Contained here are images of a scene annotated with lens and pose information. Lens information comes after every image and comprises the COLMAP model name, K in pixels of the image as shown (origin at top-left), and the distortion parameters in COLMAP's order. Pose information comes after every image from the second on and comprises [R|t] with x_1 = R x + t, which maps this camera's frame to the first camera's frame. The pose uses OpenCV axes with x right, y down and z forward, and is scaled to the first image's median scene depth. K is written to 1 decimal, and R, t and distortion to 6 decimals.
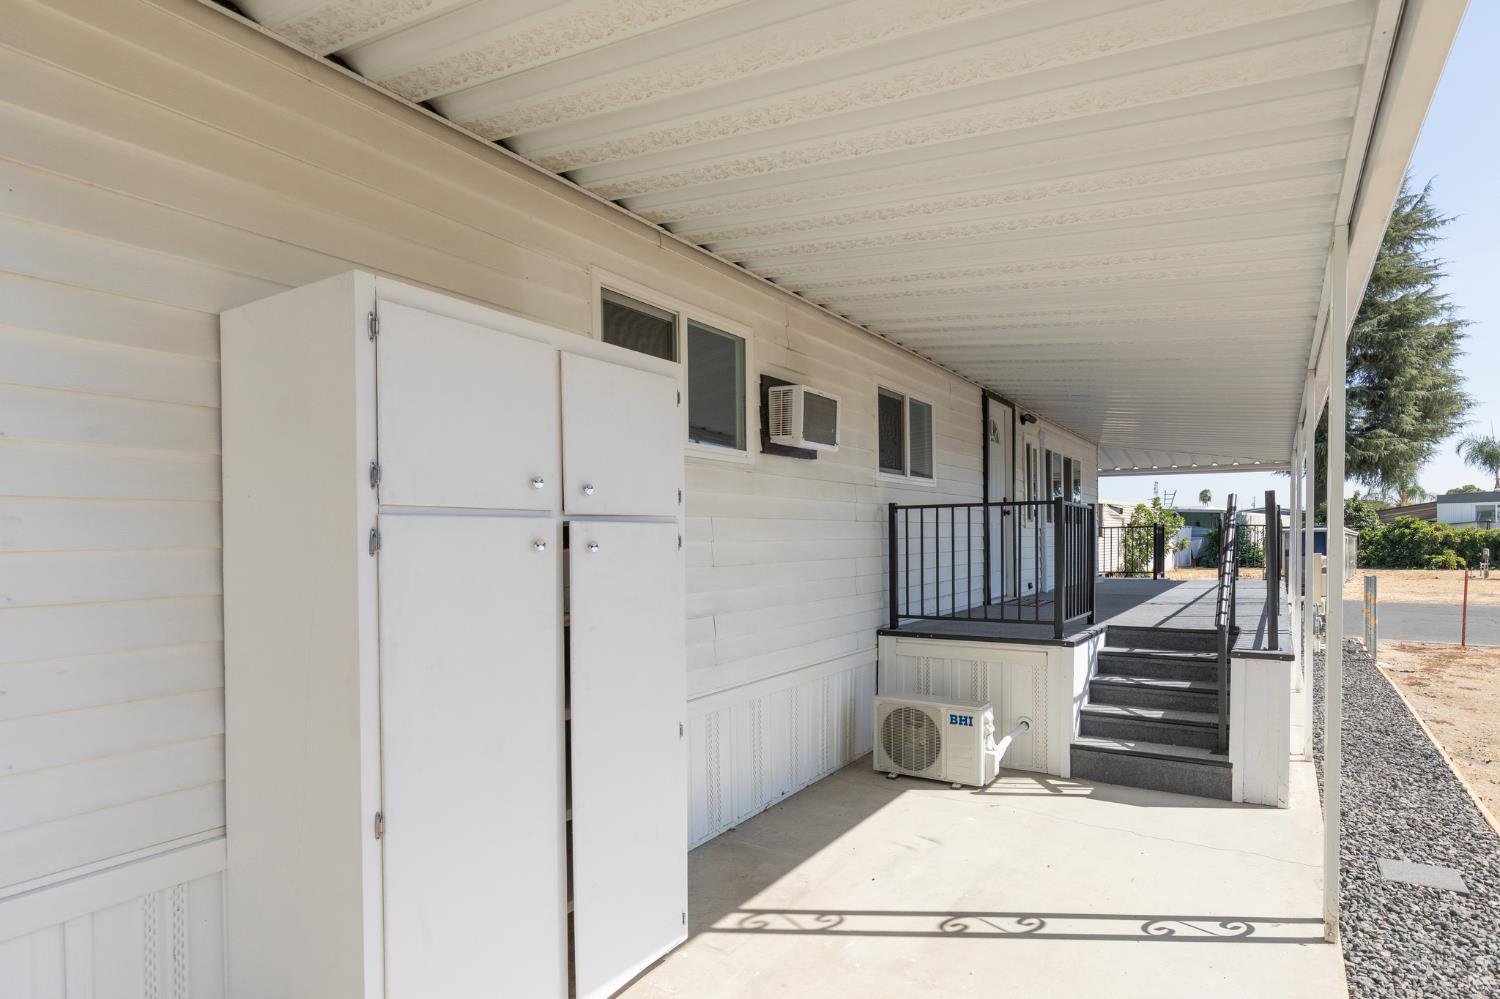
lens RADIAL K [[812.5, 0, 754.0], [0, 812.5, 554.3], [0, 0, 1]] dist [0.002647, 0.000380]
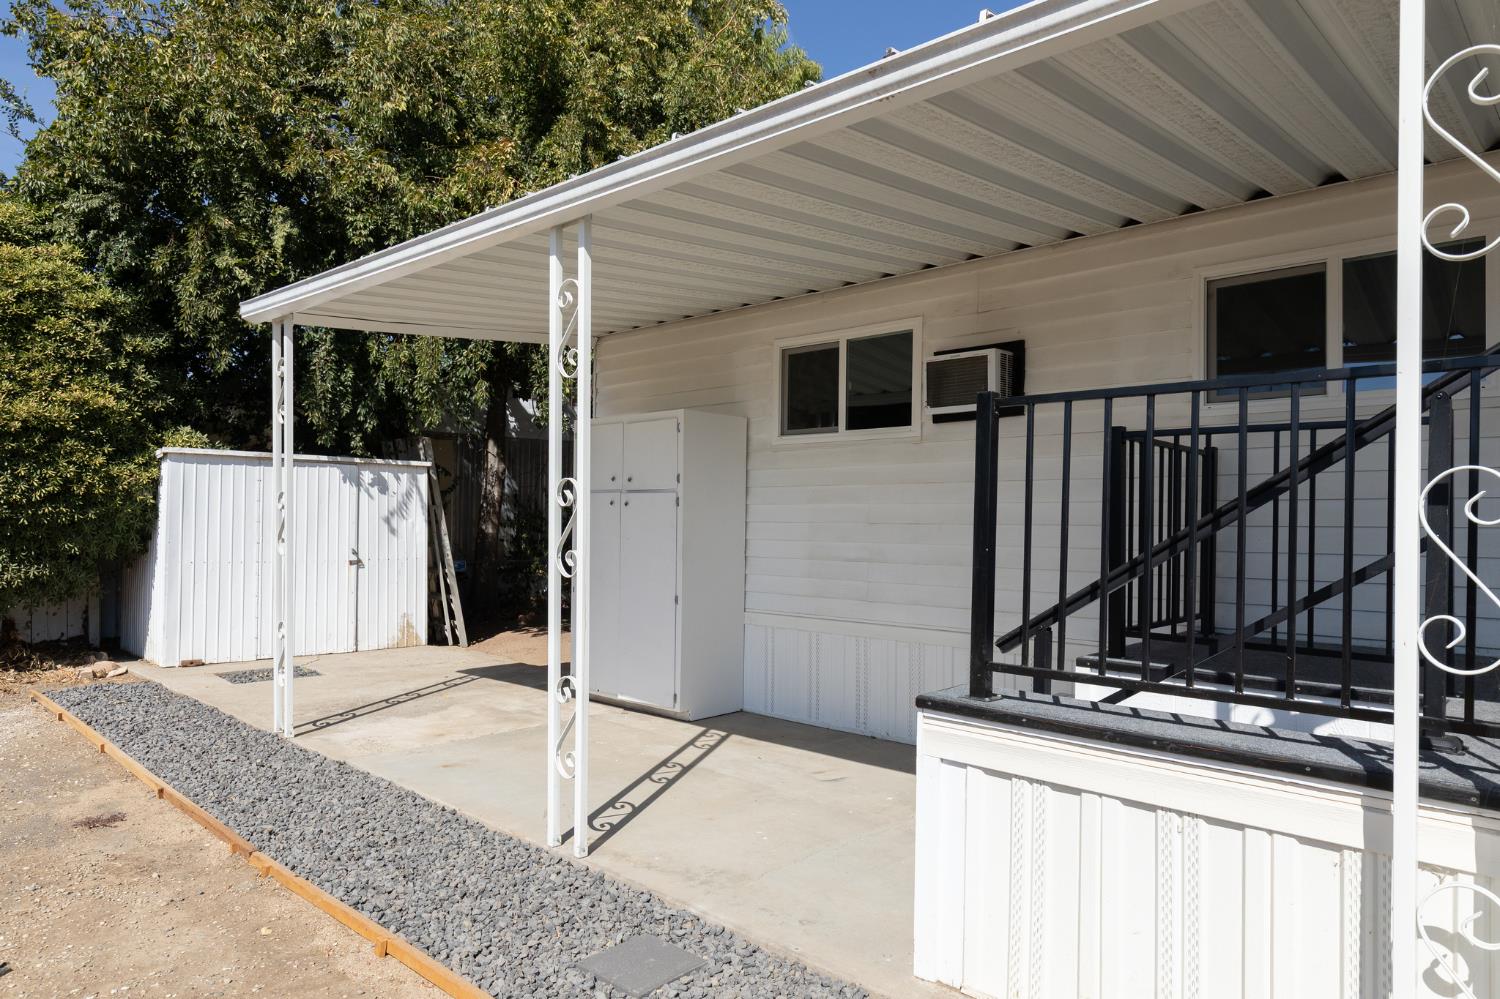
lens RADIAL K [[935.4, 0, 790.9], [0, 935.4, 516.0], [0, 0, 1]] dist [-0.004079, -0.001460]
pose [[-0.158007, -0.001337, -0.987437, 1.189170], [-0.028701, 0.999583, 0.003239, 0.002007], [0.987021, 0.028852, -0.157980, 0.934338]]
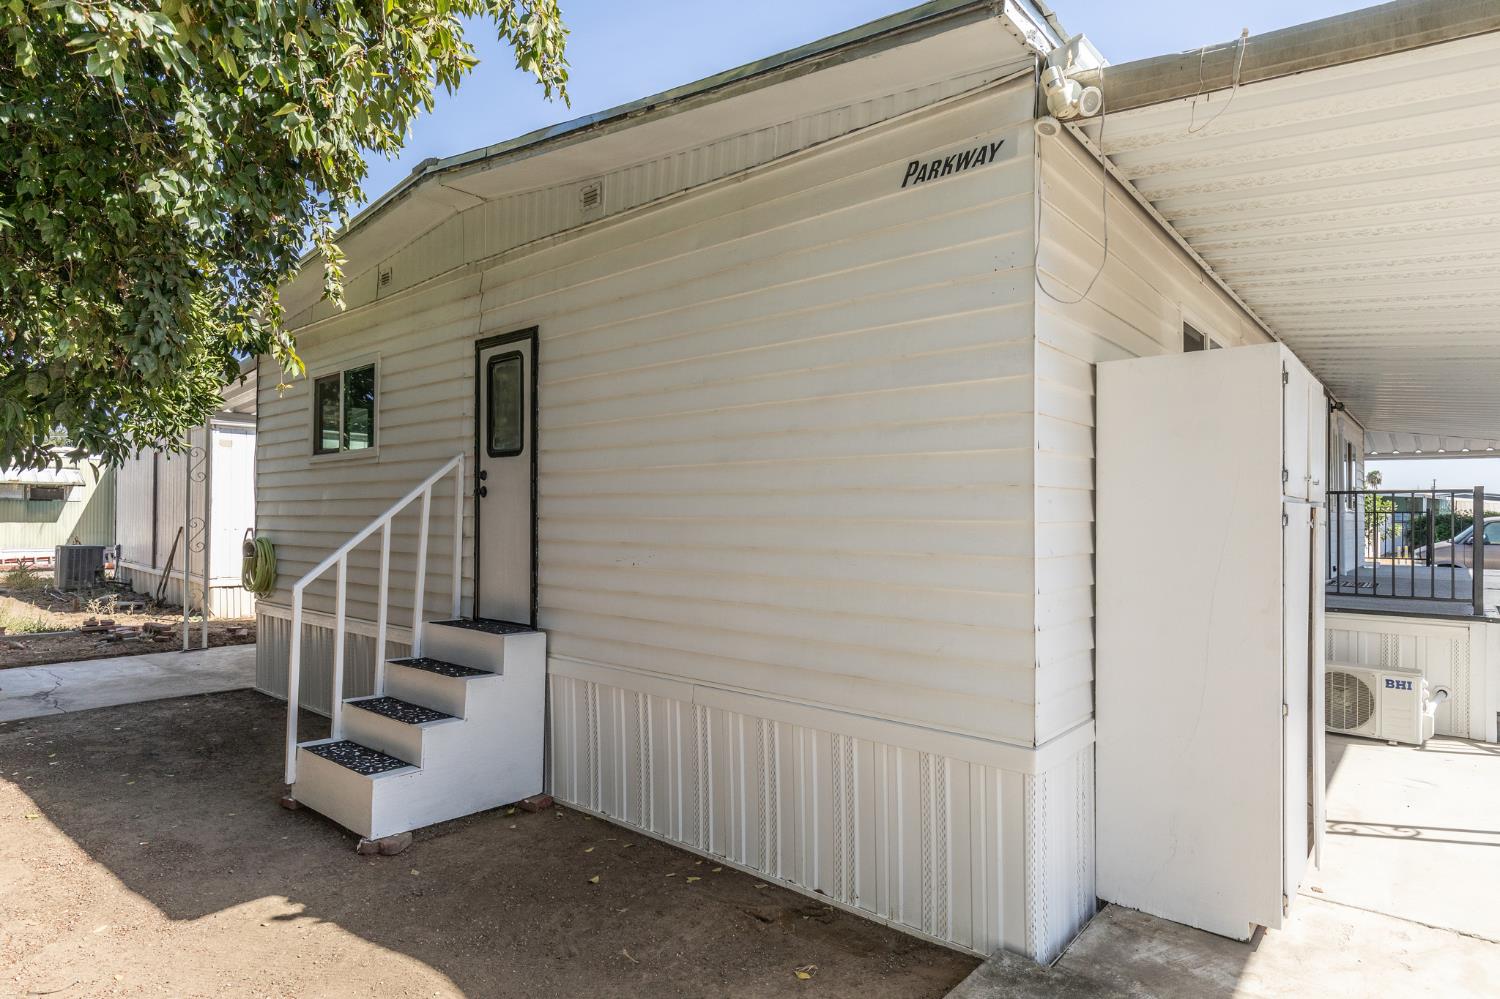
lens RADIAL K [[822.1, 0, 747.9], [0, 822.1, 508.2], [0, 0, 1]] dist [-0.002760, -0.000589]
pose [[0.990496, 0.017408, -0.136432, -0.482255], [-0.021024, 0.999464, -0.025110, 0.007624], [0.135922, 0.027740, 0.990331, -0.251140]]
